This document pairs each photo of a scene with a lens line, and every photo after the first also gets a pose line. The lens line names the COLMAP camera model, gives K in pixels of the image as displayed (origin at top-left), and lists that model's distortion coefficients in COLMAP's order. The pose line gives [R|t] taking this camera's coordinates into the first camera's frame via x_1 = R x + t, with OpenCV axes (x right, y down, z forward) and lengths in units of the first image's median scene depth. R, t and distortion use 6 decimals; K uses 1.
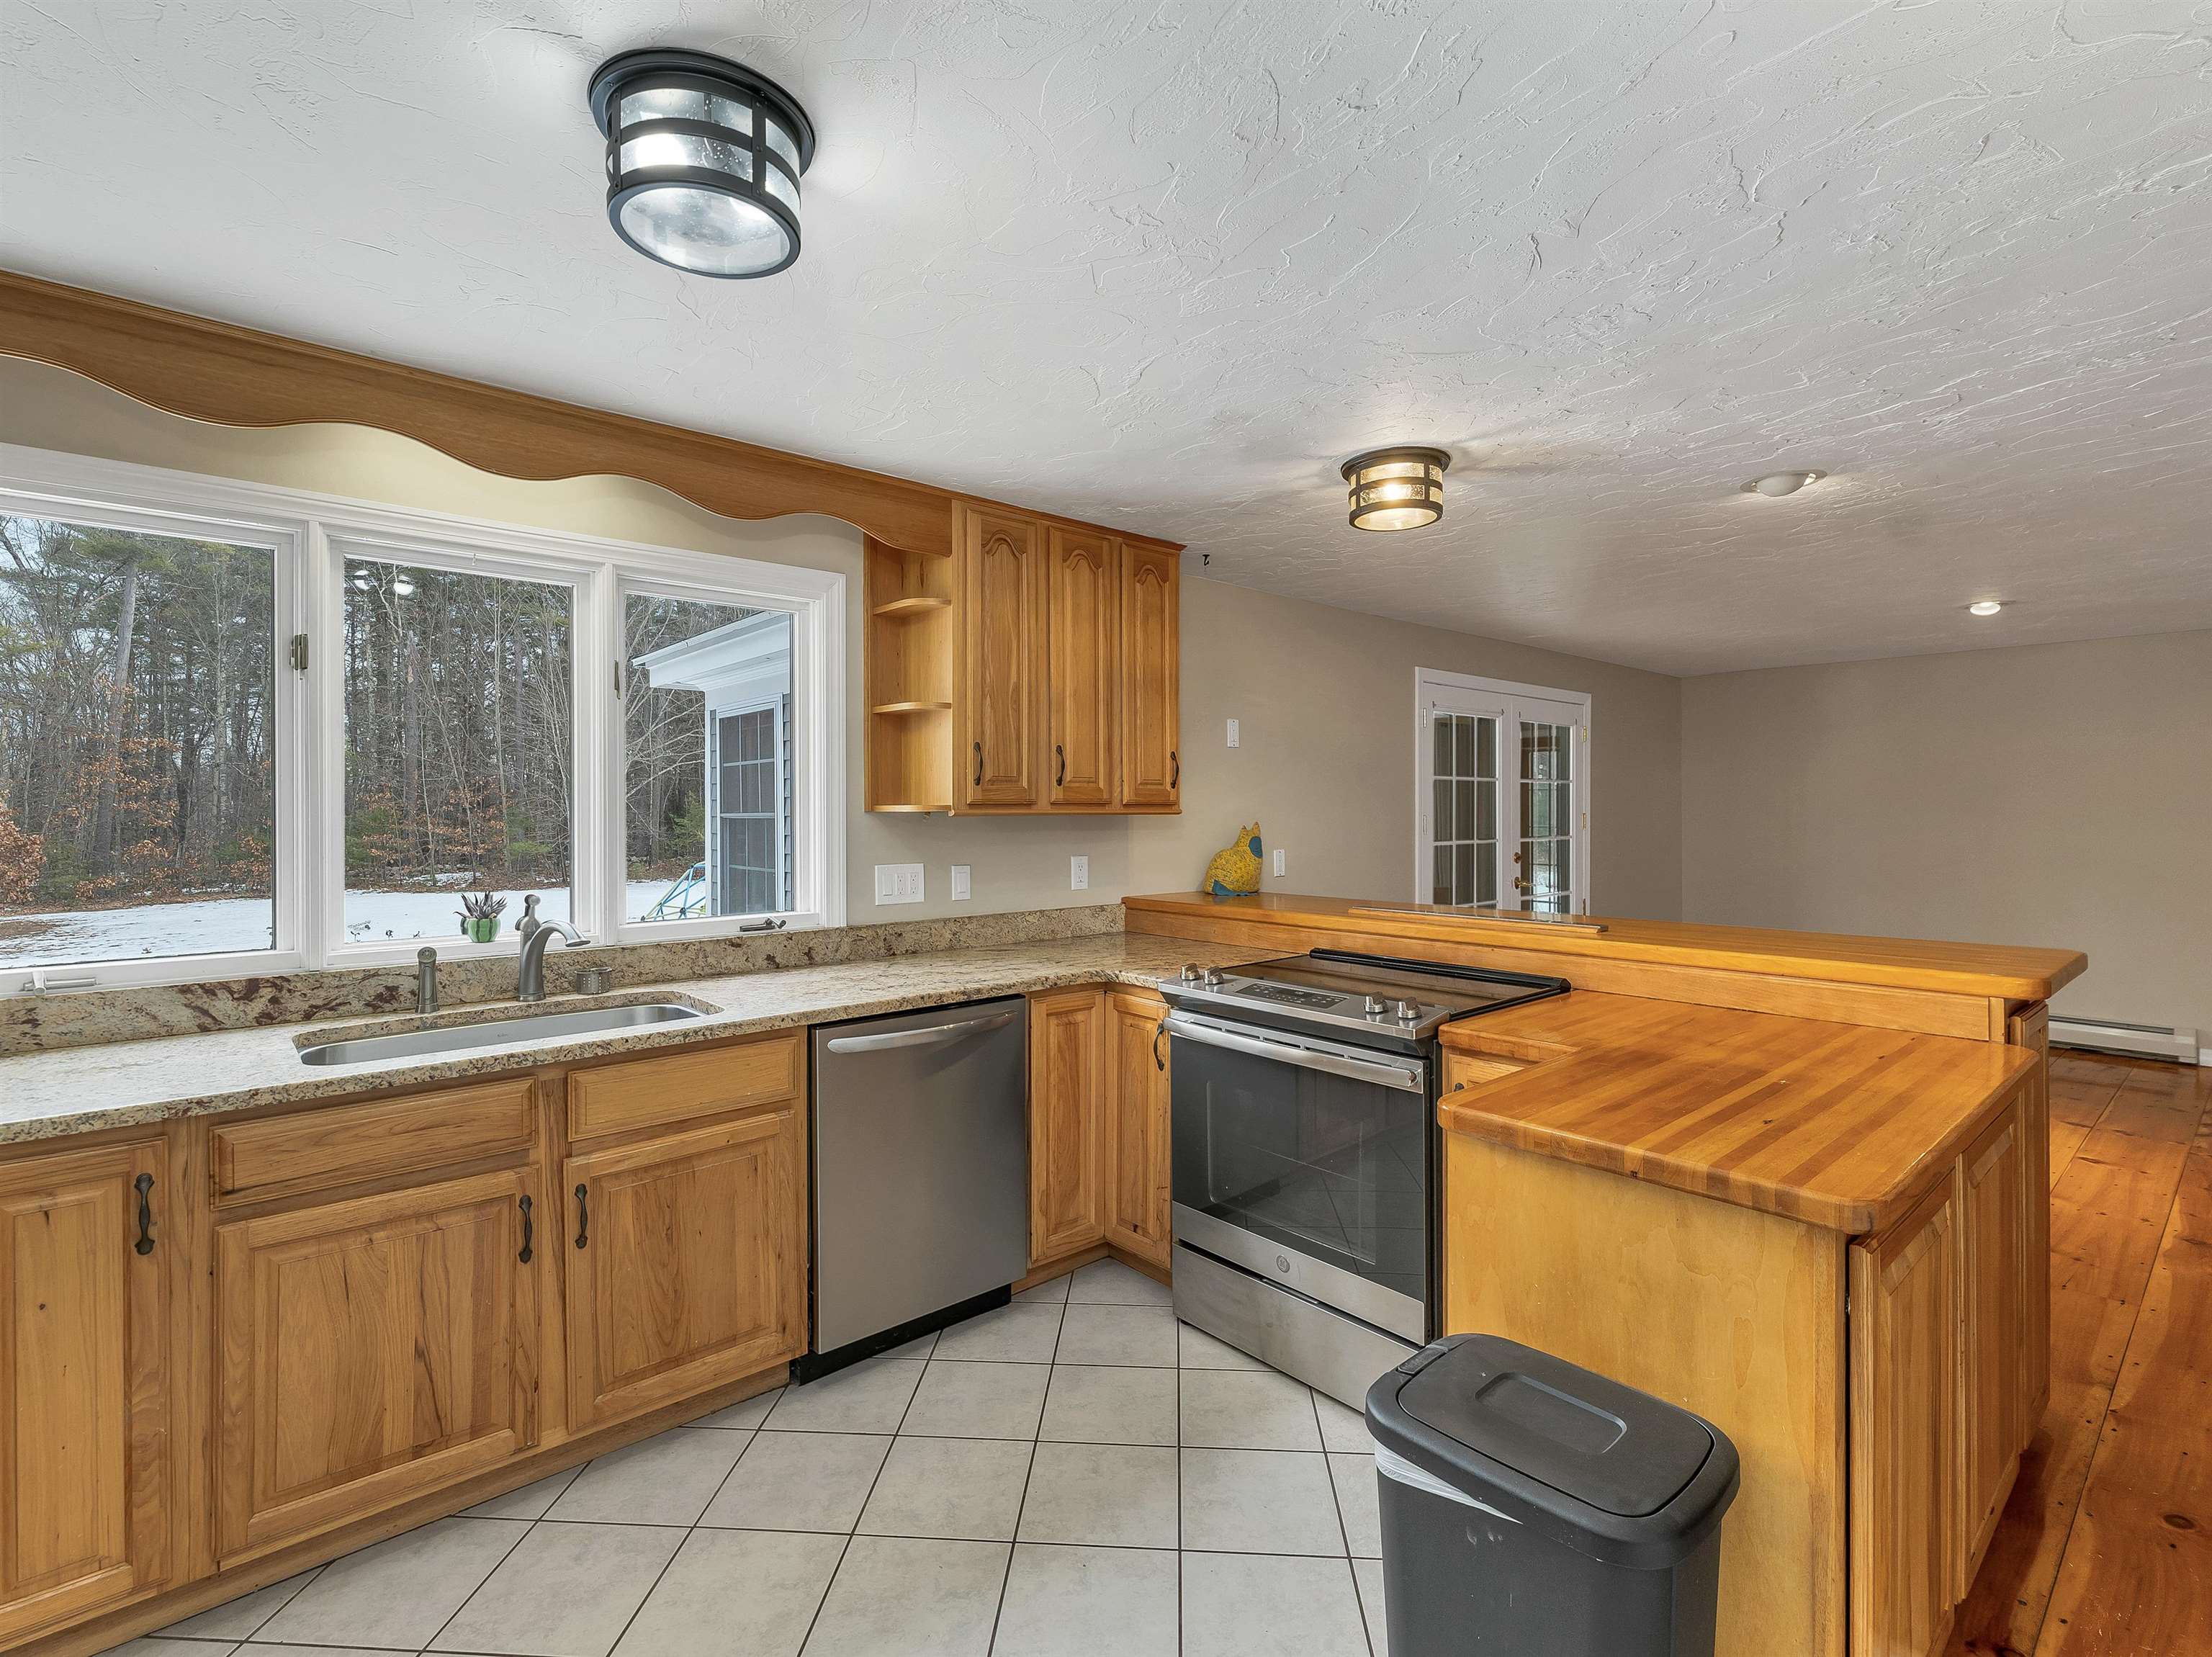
lens RADIAL K [[1041.5, 0, 1082.8], [0, 1041.5, 835.9], [0, 0, 1]] dist [0.001831, -0.000777]
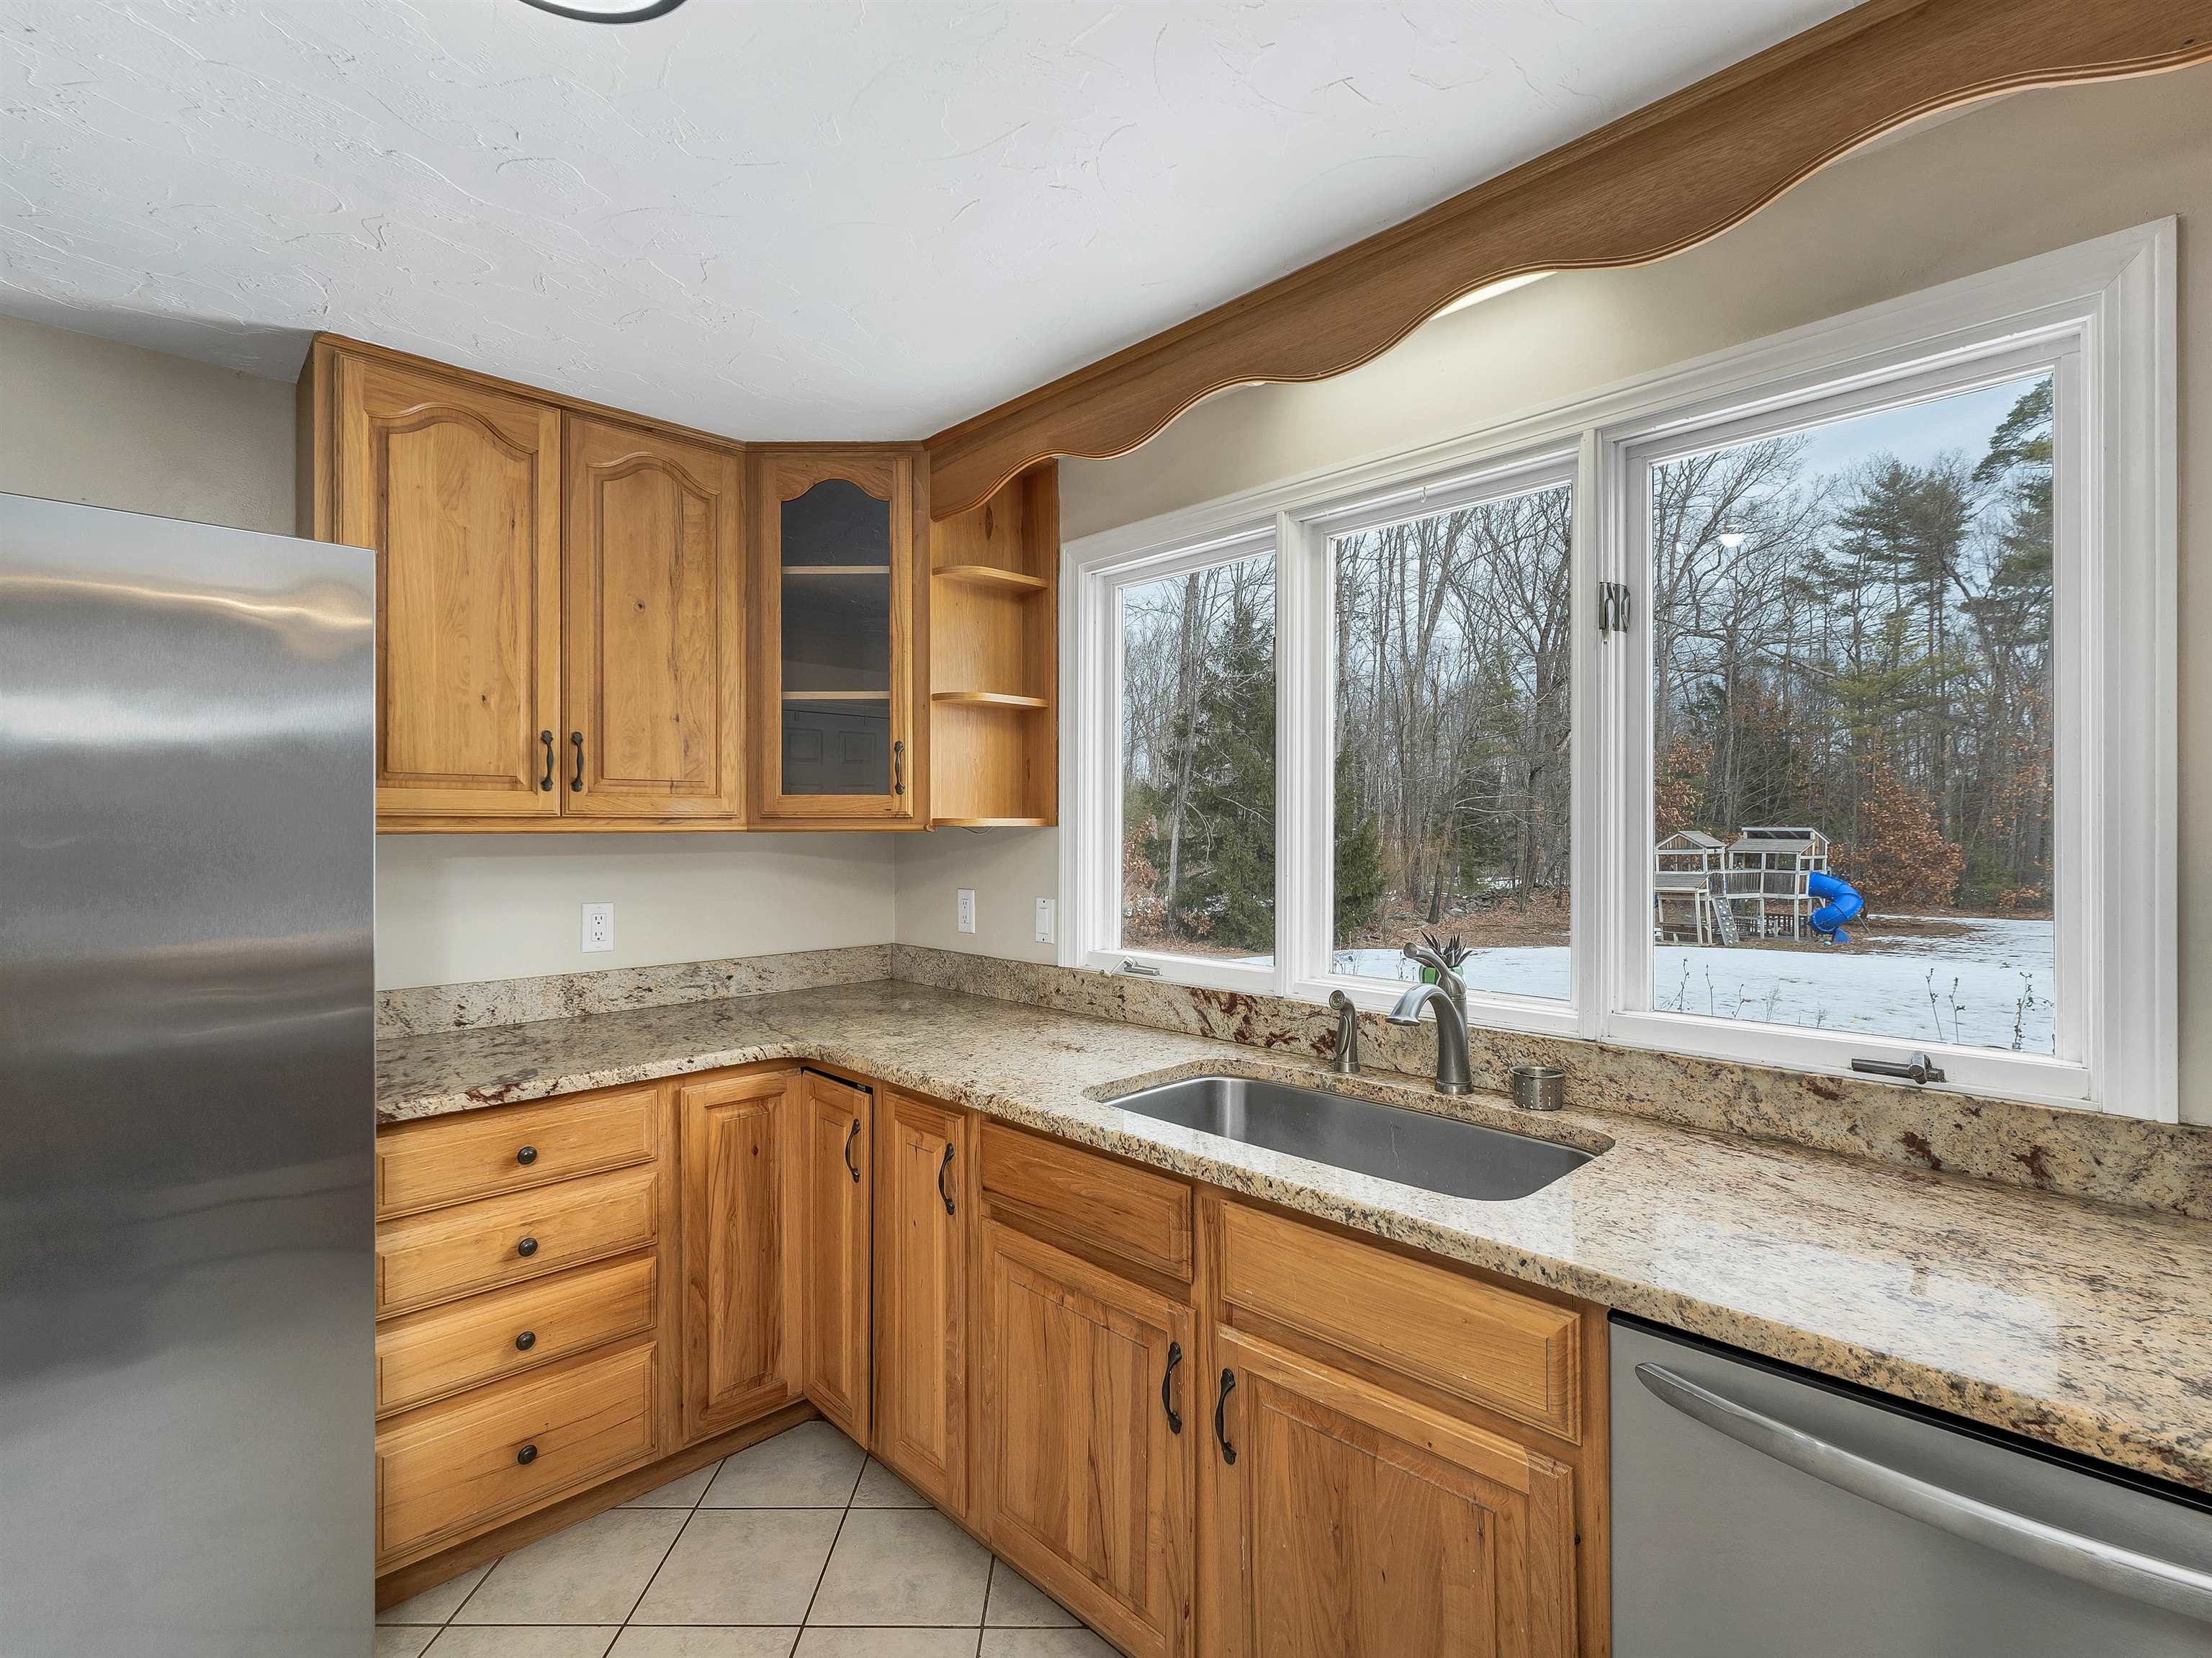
lens RADIAL K [[1041.6, 0, 1082.8], [0, 1041.6, 836.4], [0, 0, 1]] dist [0.001831, -0.000777]
pose [[0.066575, 0.012905, -0.997698, 0.174203], [-0.022265, 0.999687, 0.011445, -0.019349], [0.997533, 0.021452, 0.066841, 0.780552]]
